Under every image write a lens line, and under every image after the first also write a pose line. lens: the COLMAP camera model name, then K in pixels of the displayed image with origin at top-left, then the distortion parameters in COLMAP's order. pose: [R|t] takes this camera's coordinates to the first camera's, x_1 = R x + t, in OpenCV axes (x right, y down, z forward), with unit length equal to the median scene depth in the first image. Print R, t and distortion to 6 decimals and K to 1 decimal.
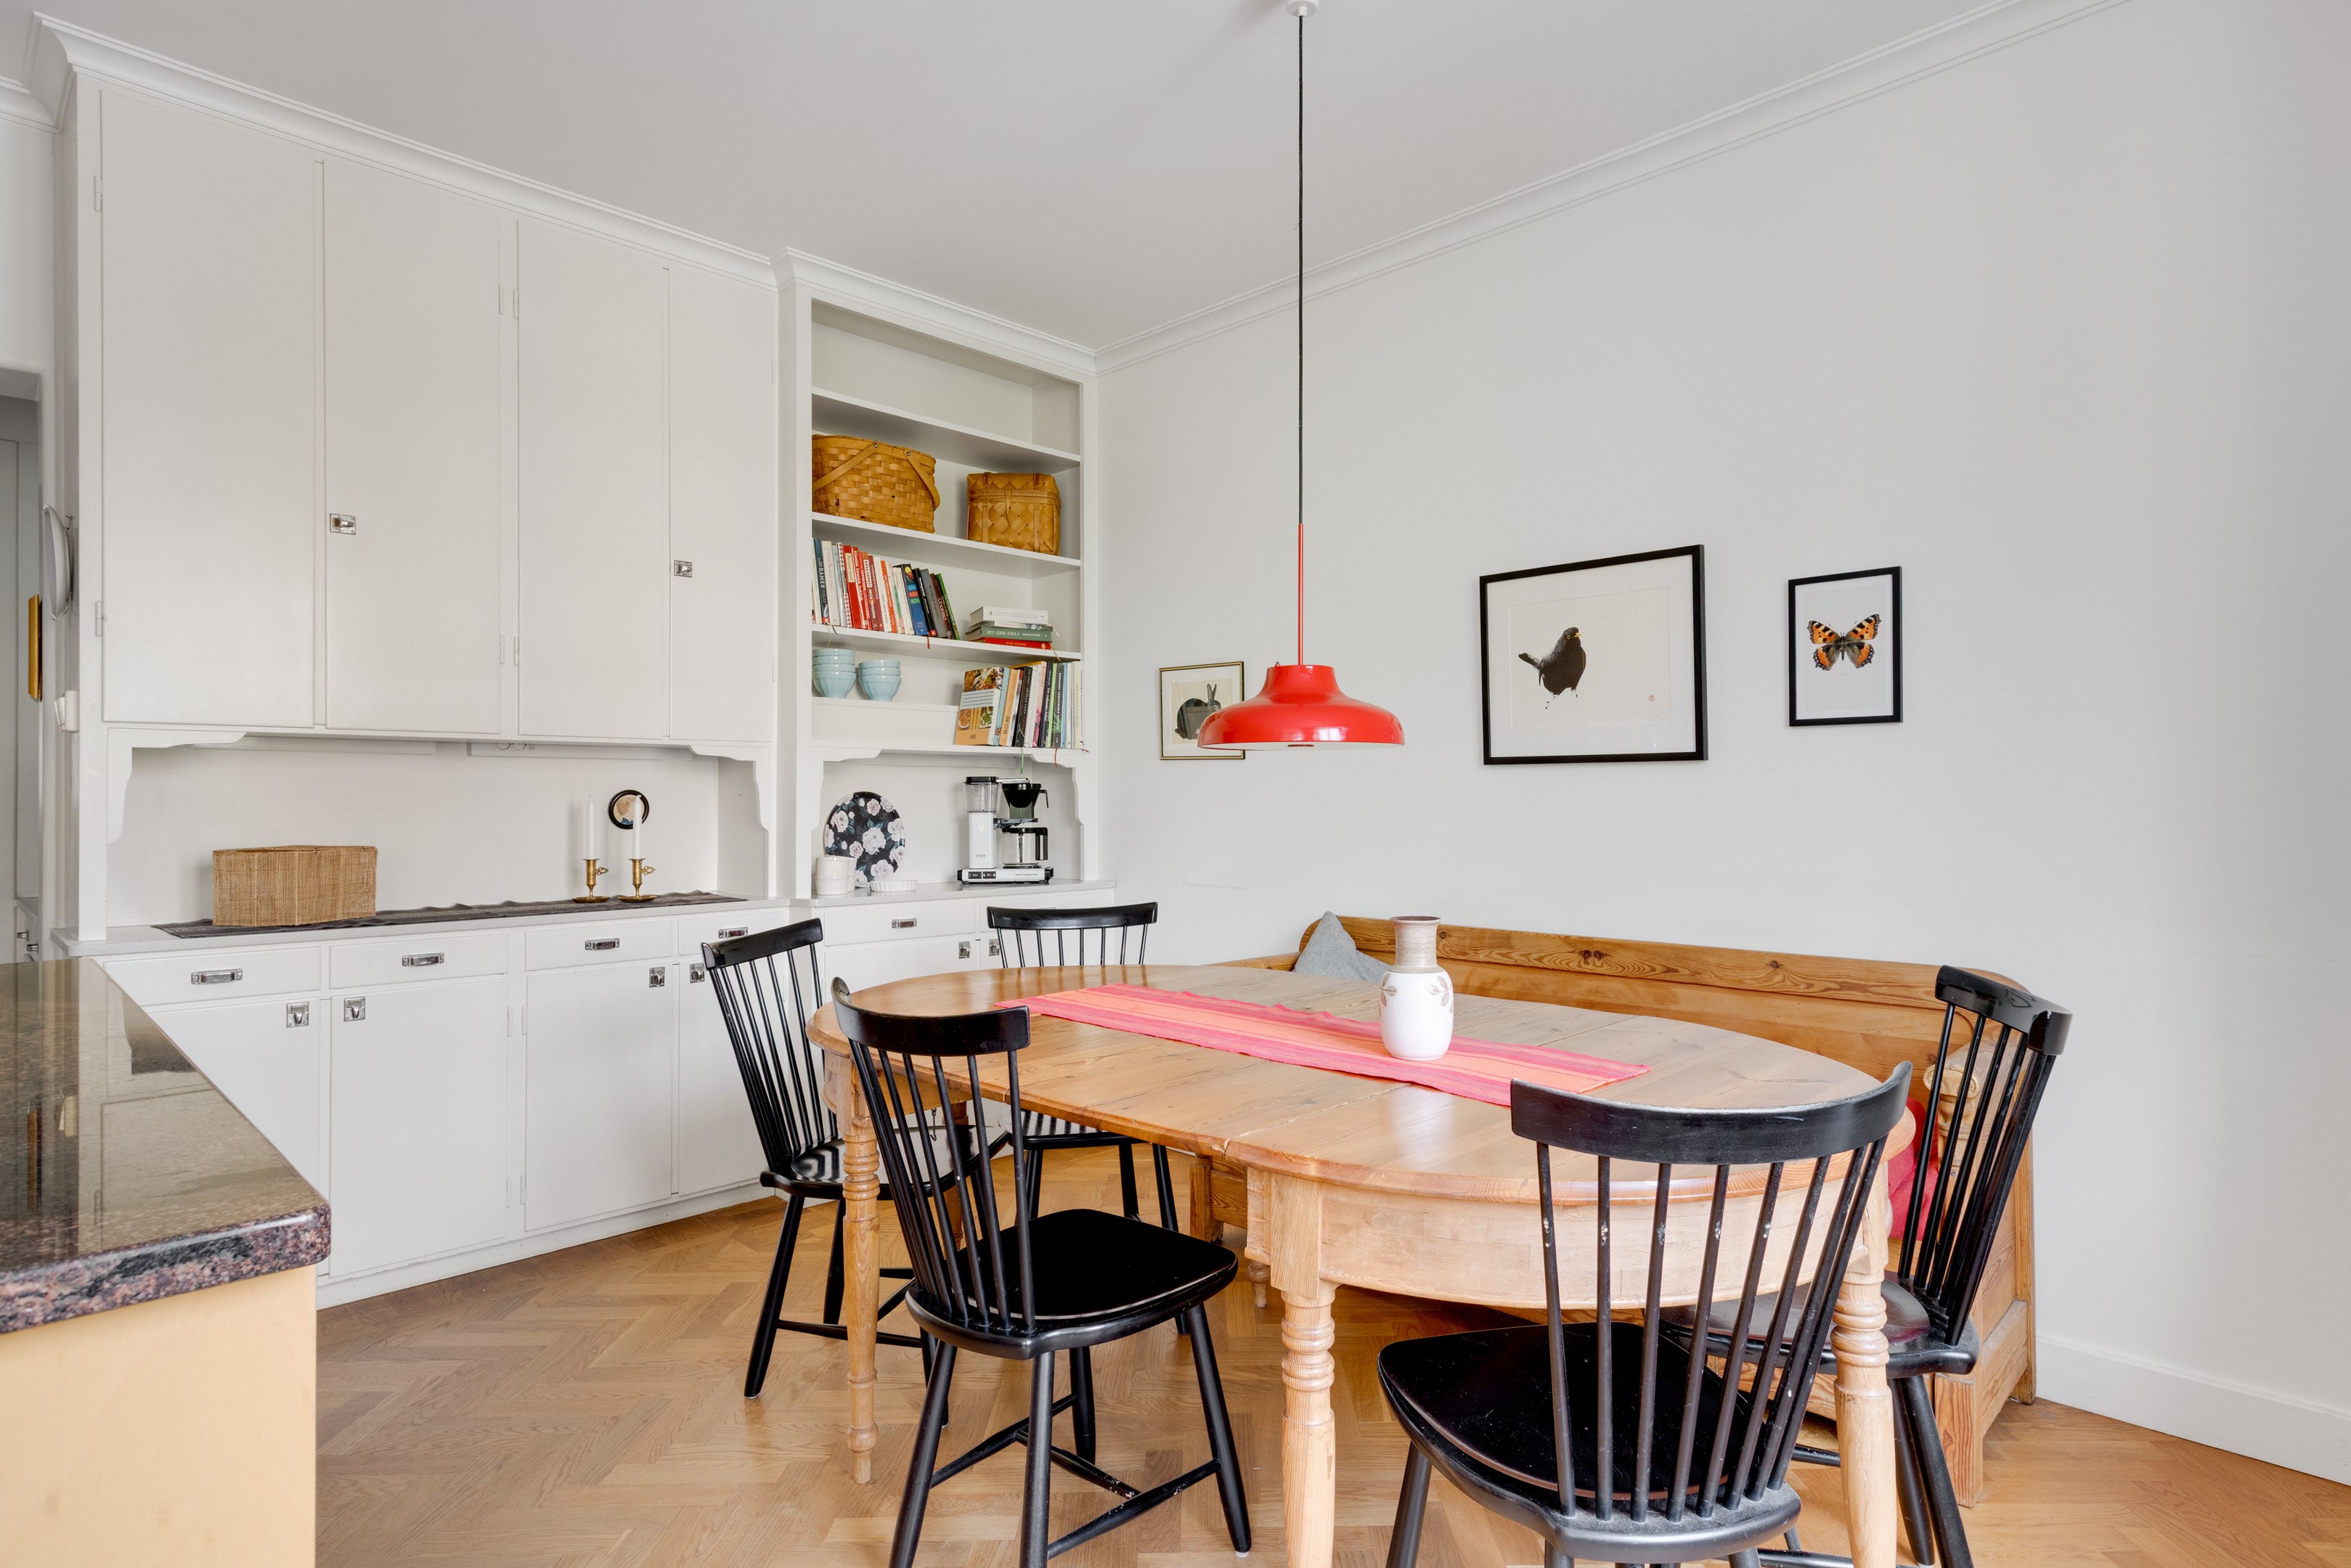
lens RADIAL K [[1283.5, 0, 1169.2], [0, 1283.5, 783.3], [0, 0, 1]] dist [-0.001637, 0.000869]
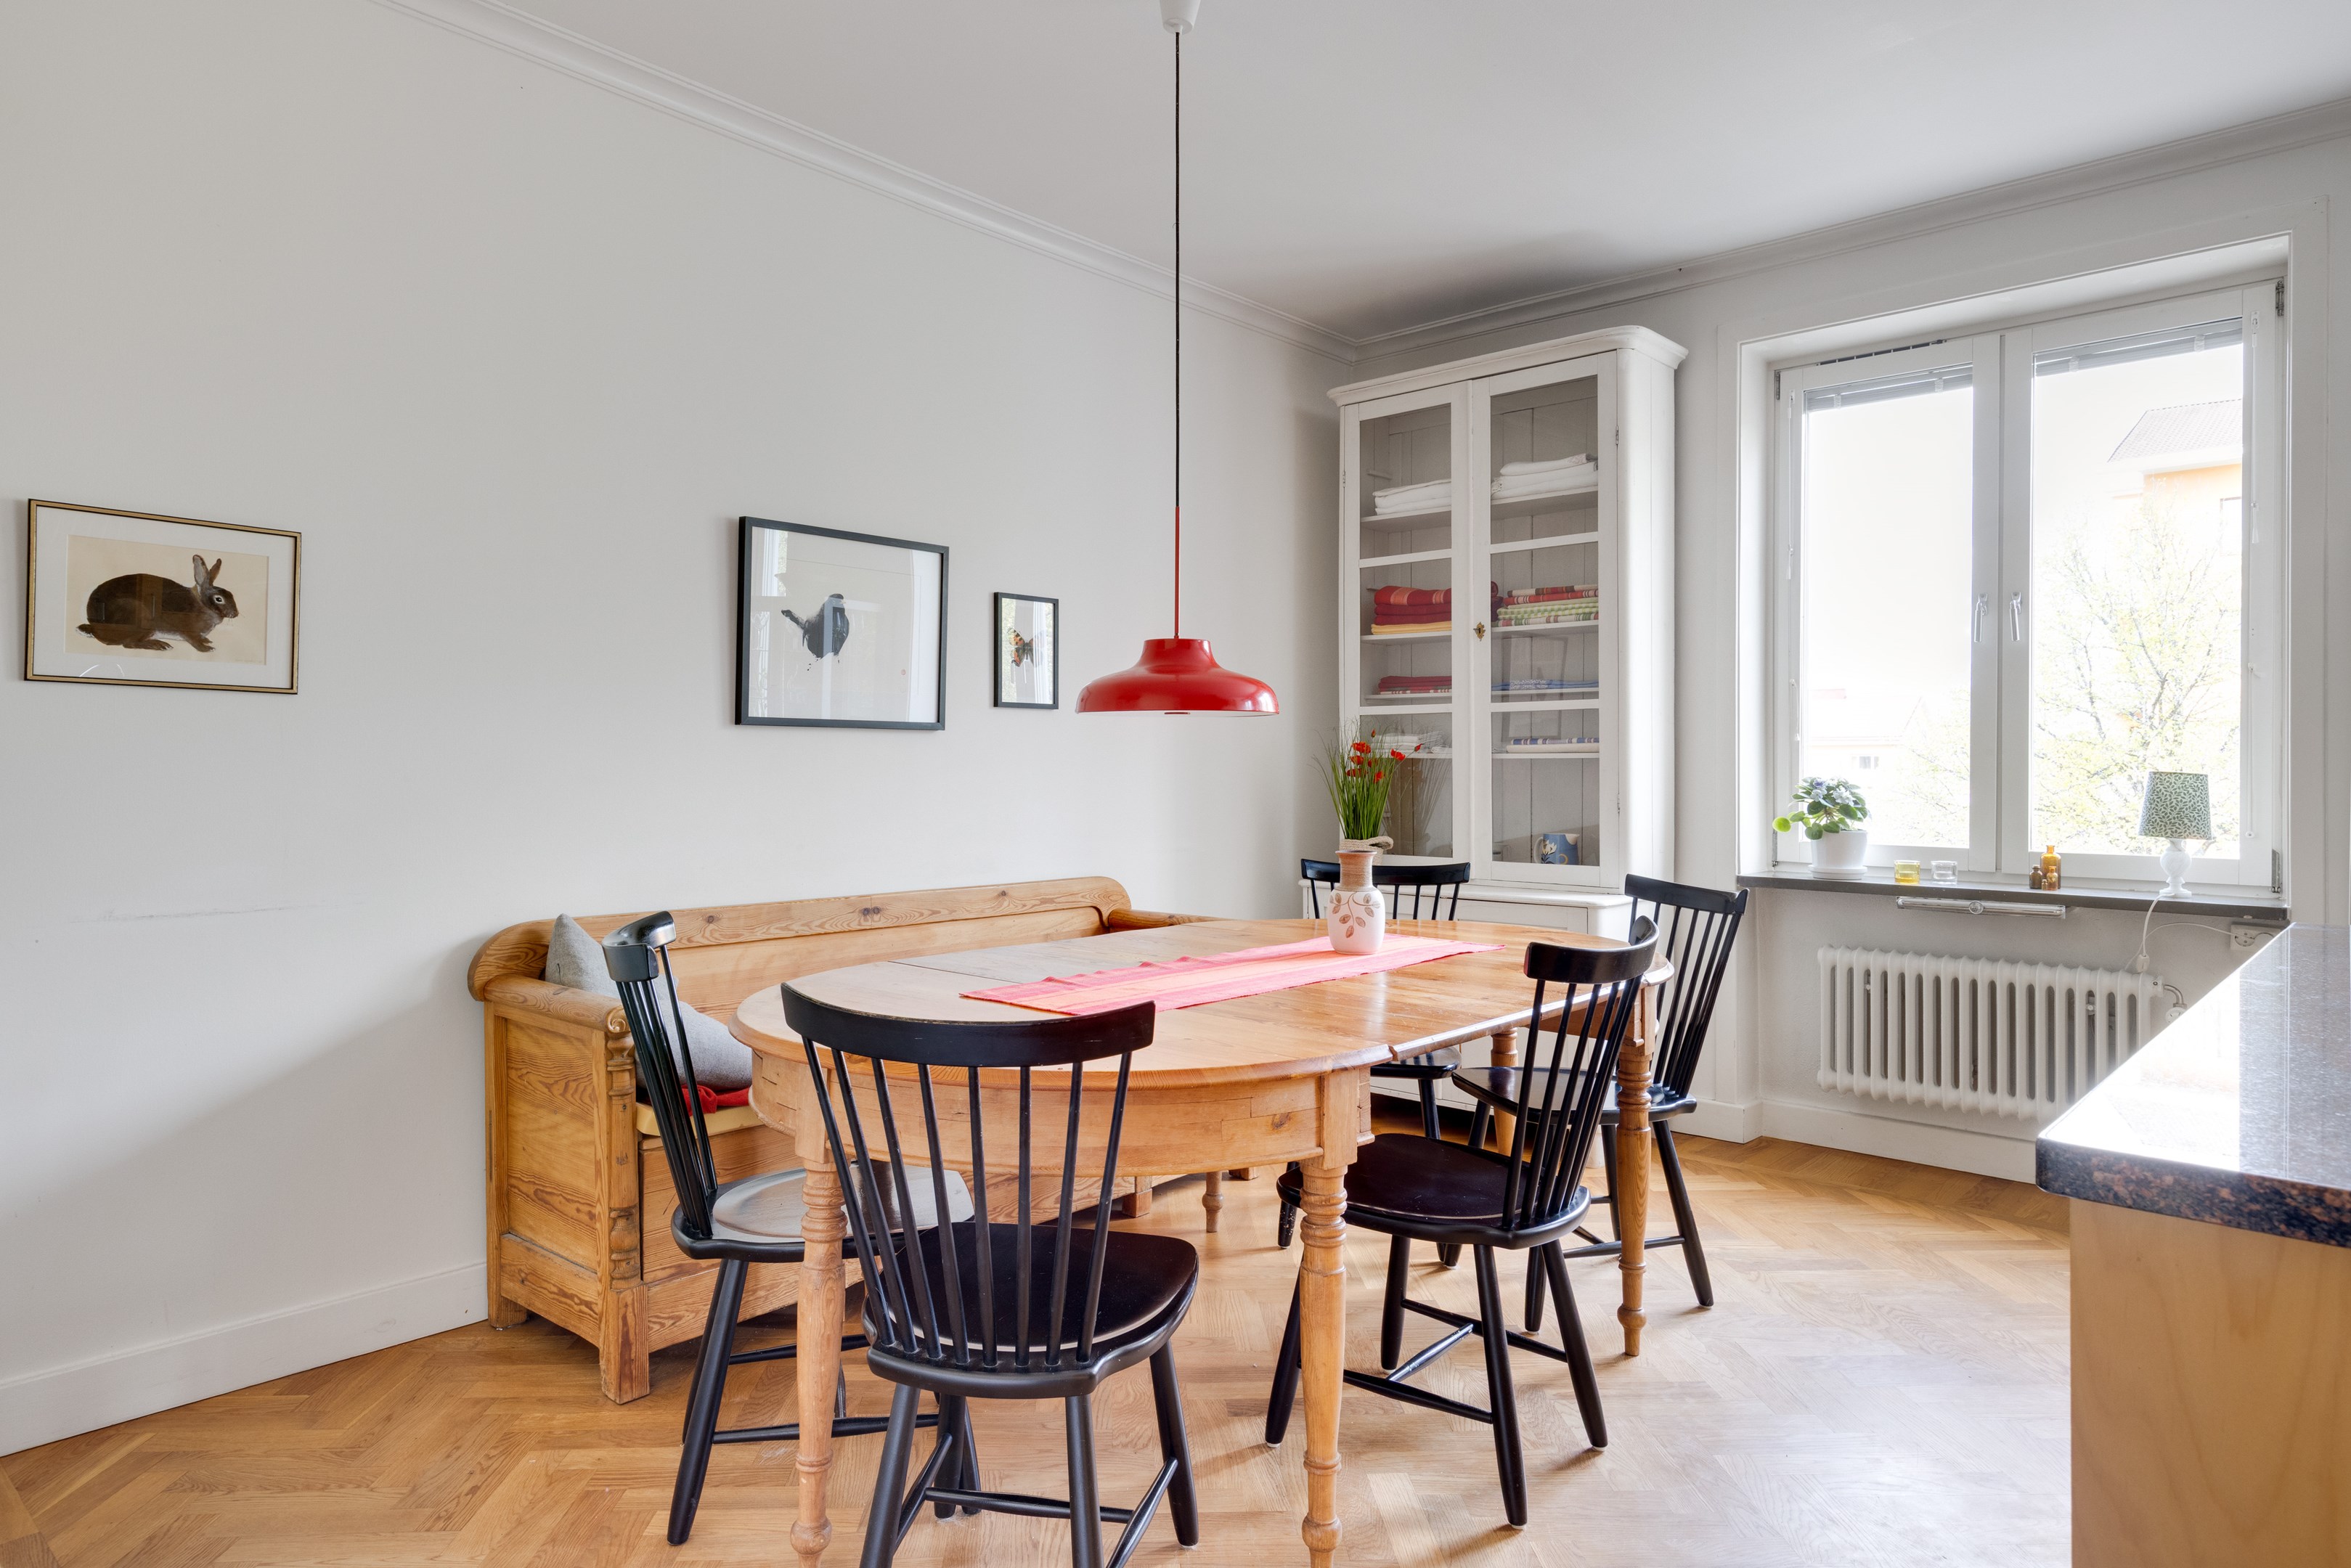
lens RADIAL K [[1442.8, 0, 1163.4], [0, 1442.8, 772.2], [0, 0, 1]] dist [0.016835, -0.000248]
pose [[-0.086115, -0.000369, 0.996285, -0.860136], [-0.011236, 0.999937, -0.000601, 0.017650], [-0.996222, -0.011246, -0.086114, 0.856658]]
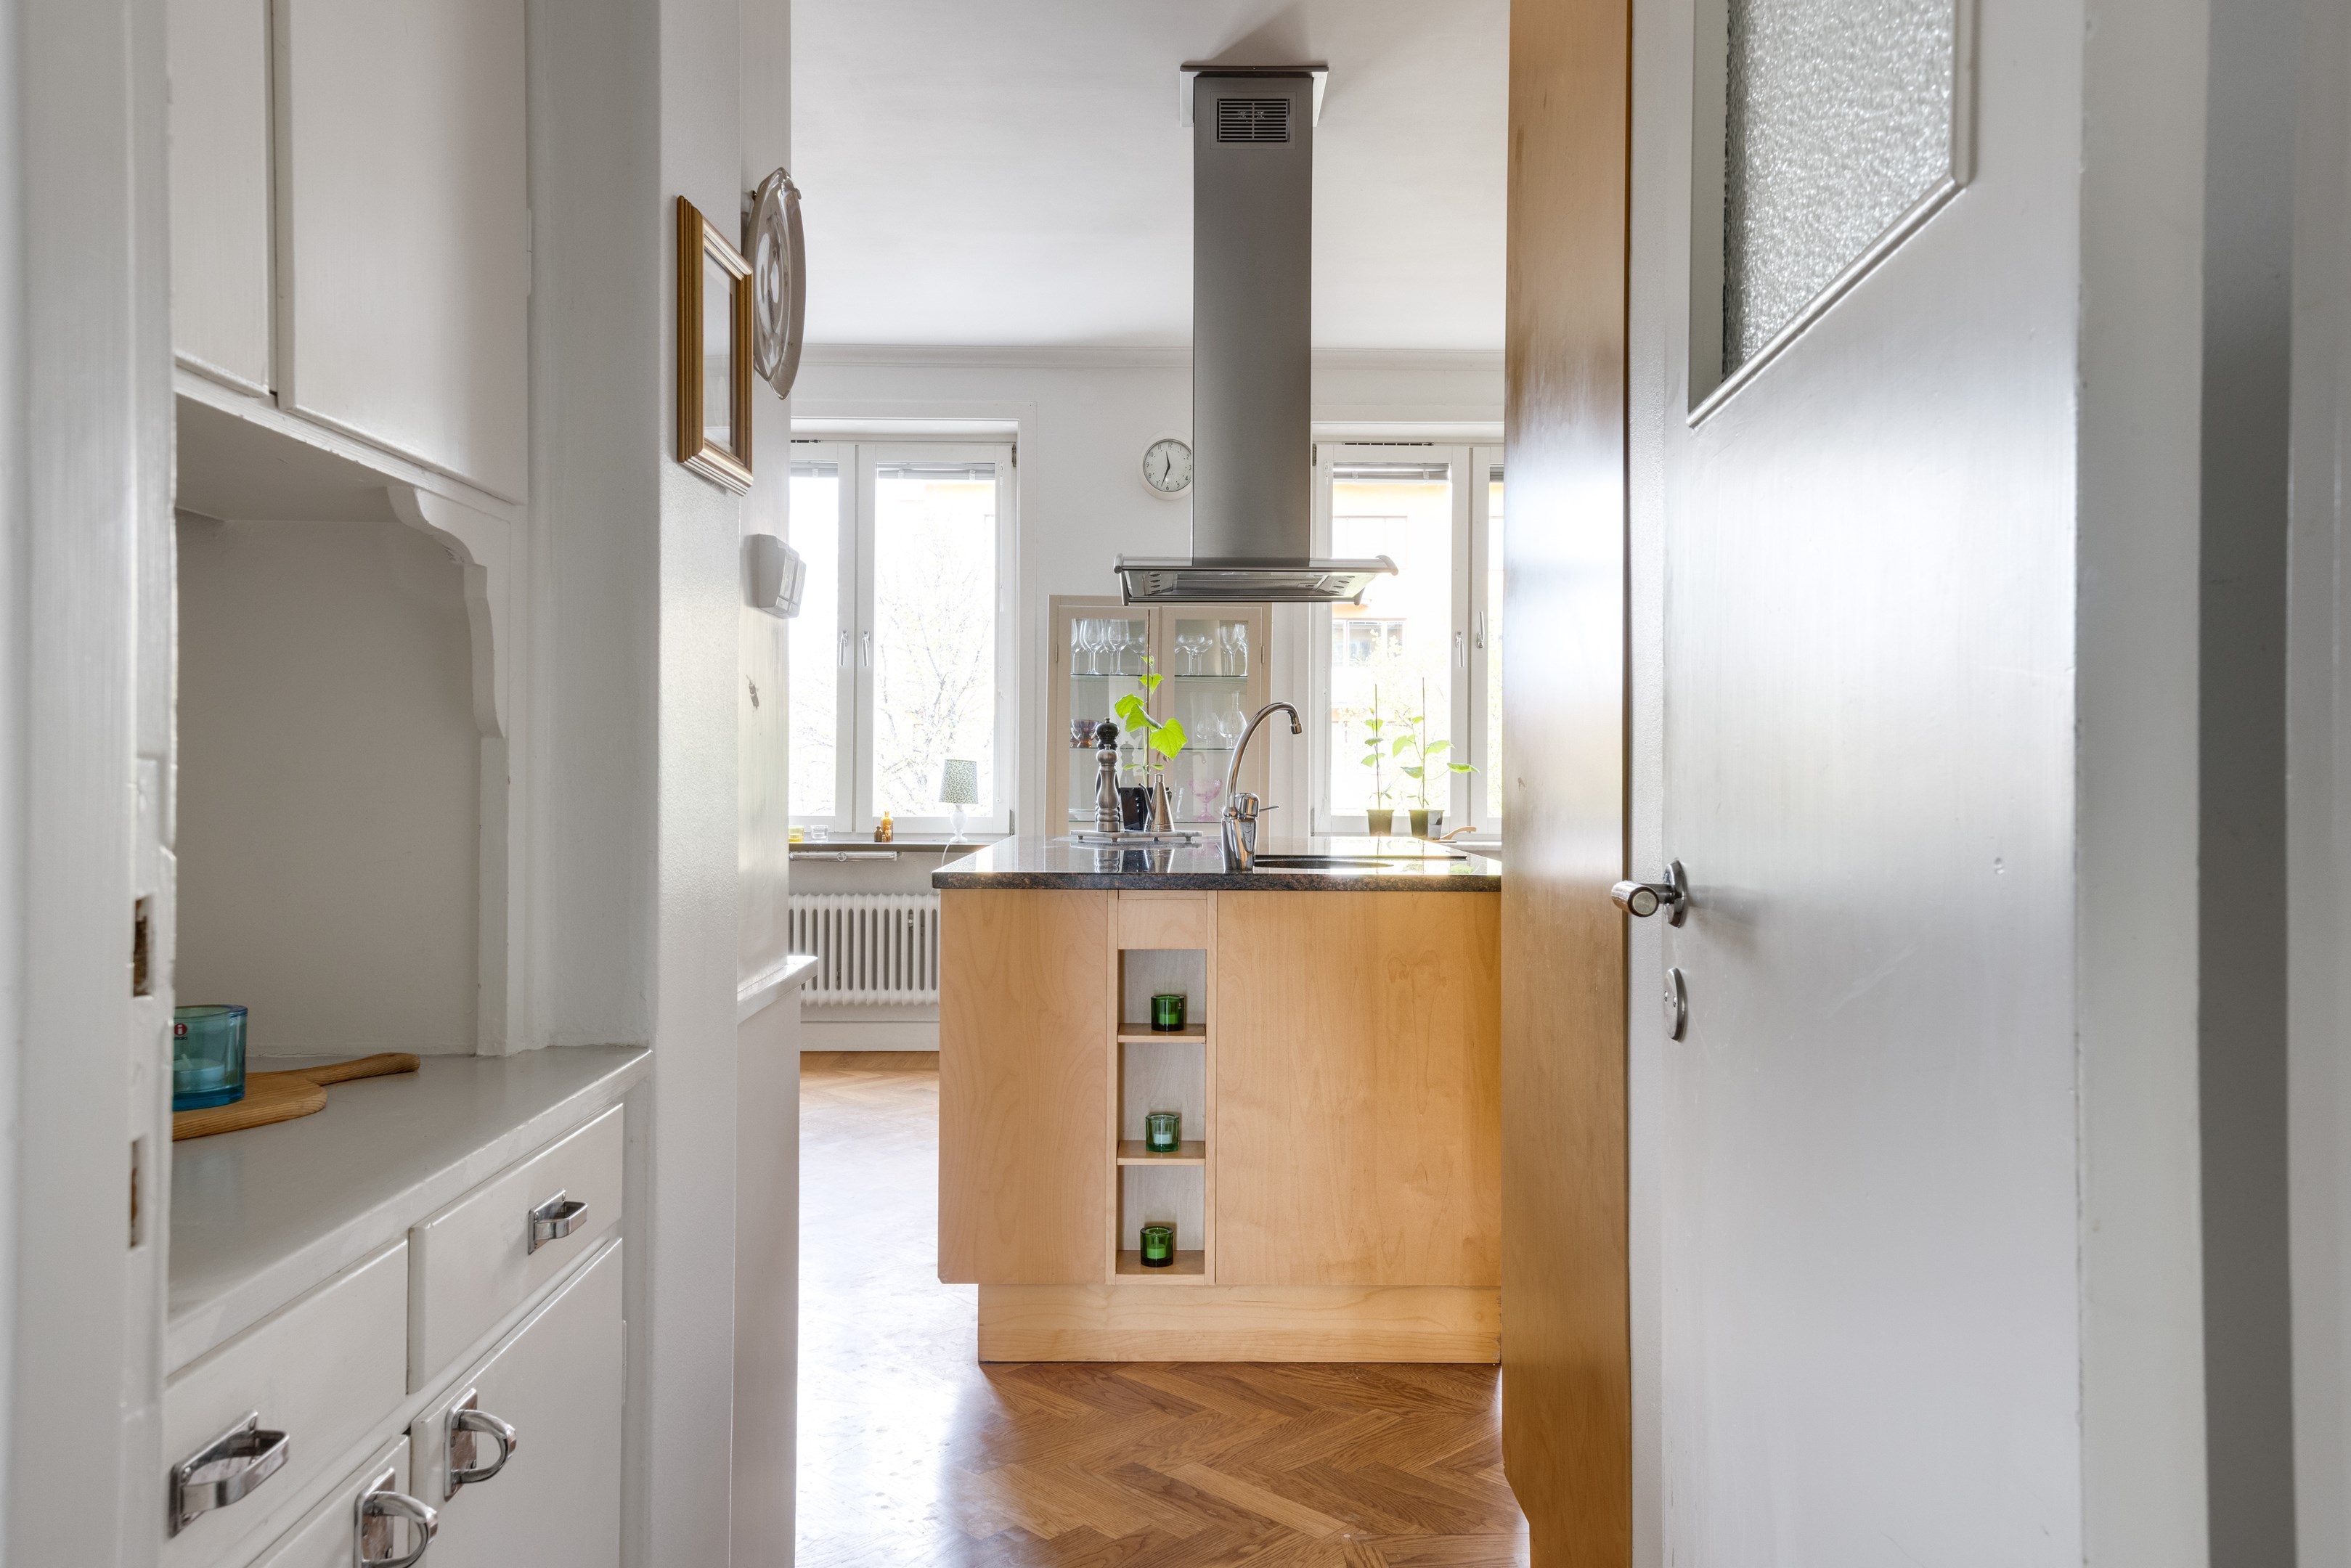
lens RADIAL K [[1743.4, 0, 1172.4], [0, 1743.4, 780.8], [0, 0, 1]] dist [0.012986, 0.003550]
pose [[-0.732227, -0.007661, 0.681017, -1.117075], [-0.012297, 0.999922, -0.001974, 0.025855], [-0.680949, -0.009820, -0.732265, 1.078253]]
